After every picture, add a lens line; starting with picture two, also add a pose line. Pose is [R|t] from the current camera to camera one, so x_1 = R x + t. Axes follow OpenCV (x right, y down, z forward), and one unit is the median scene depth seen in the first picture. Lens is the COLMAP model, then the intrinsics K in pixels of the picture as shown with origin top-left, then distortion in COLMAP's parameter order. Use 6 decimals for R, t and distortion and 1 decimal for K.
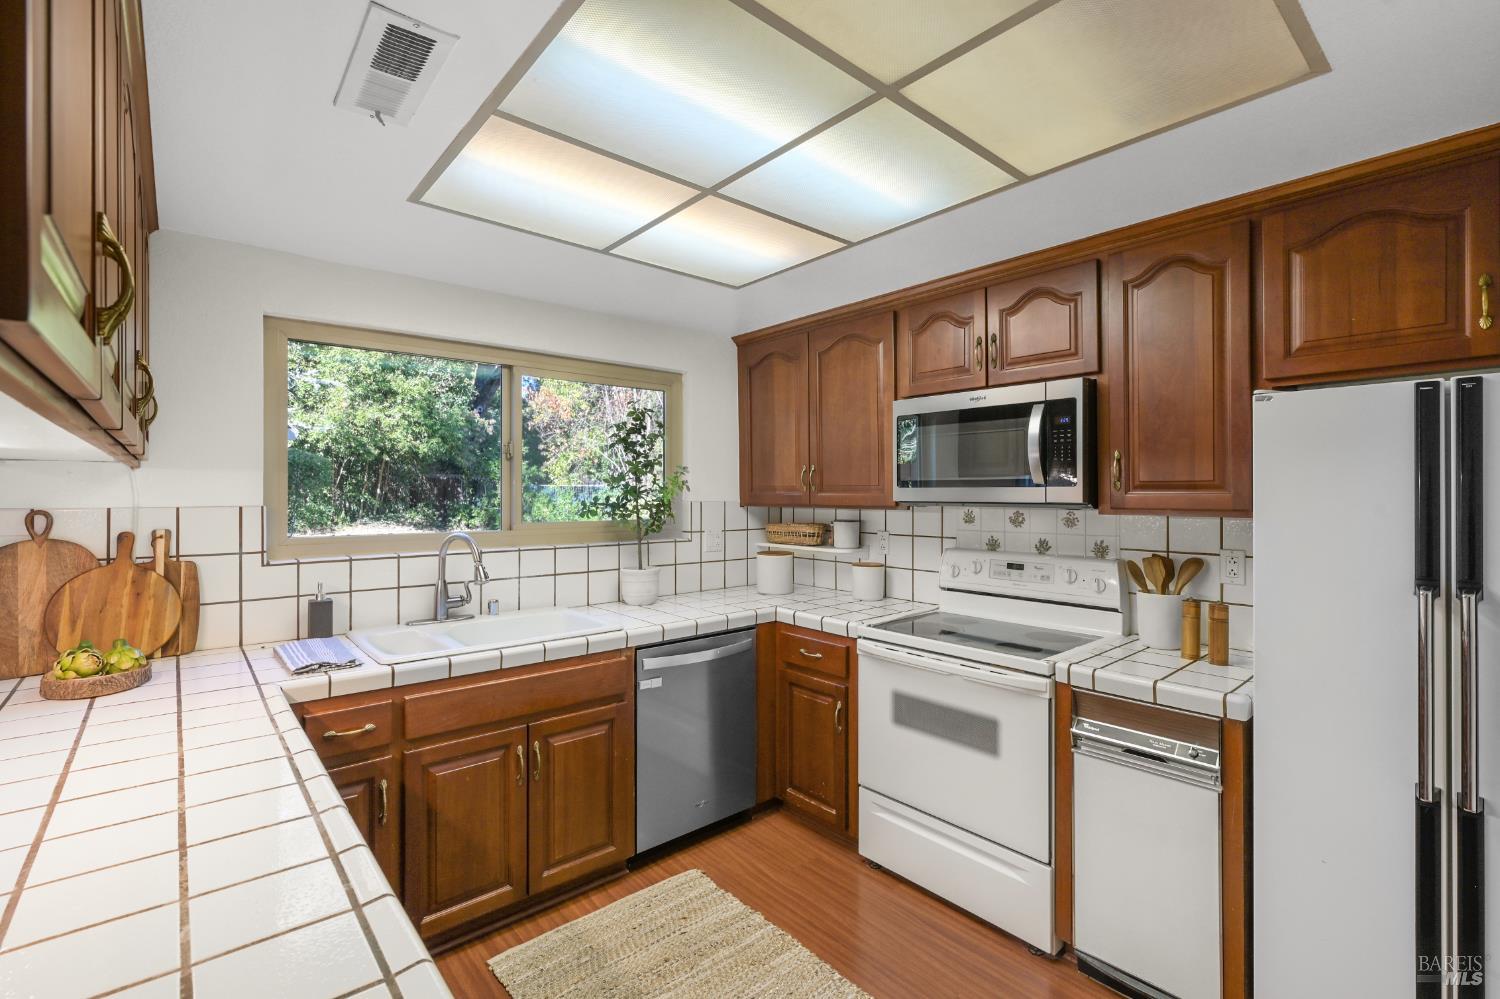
lens RADIAL K [[672.4, 0, 747.0], [0, 672.4, 493.3], [0, 0, 1]] dist [-0.000634, 0.000367]
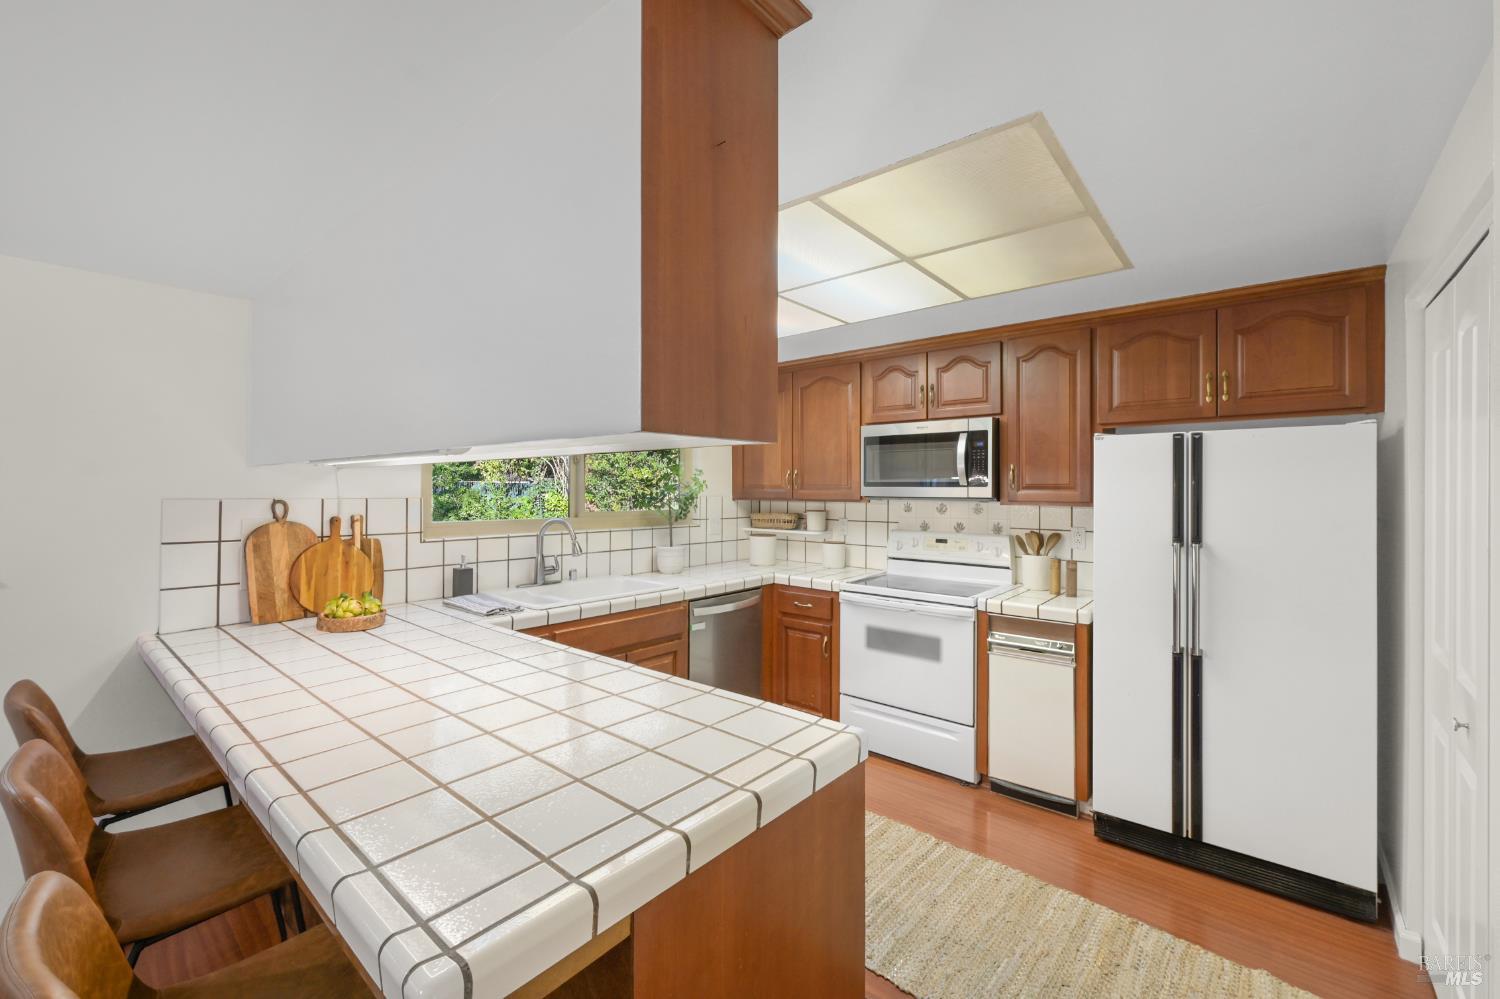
lens RADIAL K [[620.7, 0, 747.5], [0, 620.7, 489.8], [0, 0, 1]] dist [0.000857, -0.000053]
pose [[0.987404, 0.005520, 0.158125, -0.276513], [-0.005444, 0.999985, -0.000915, 0.000764], [-0.158128, 0.000042, 0.987419, -0.319531]]
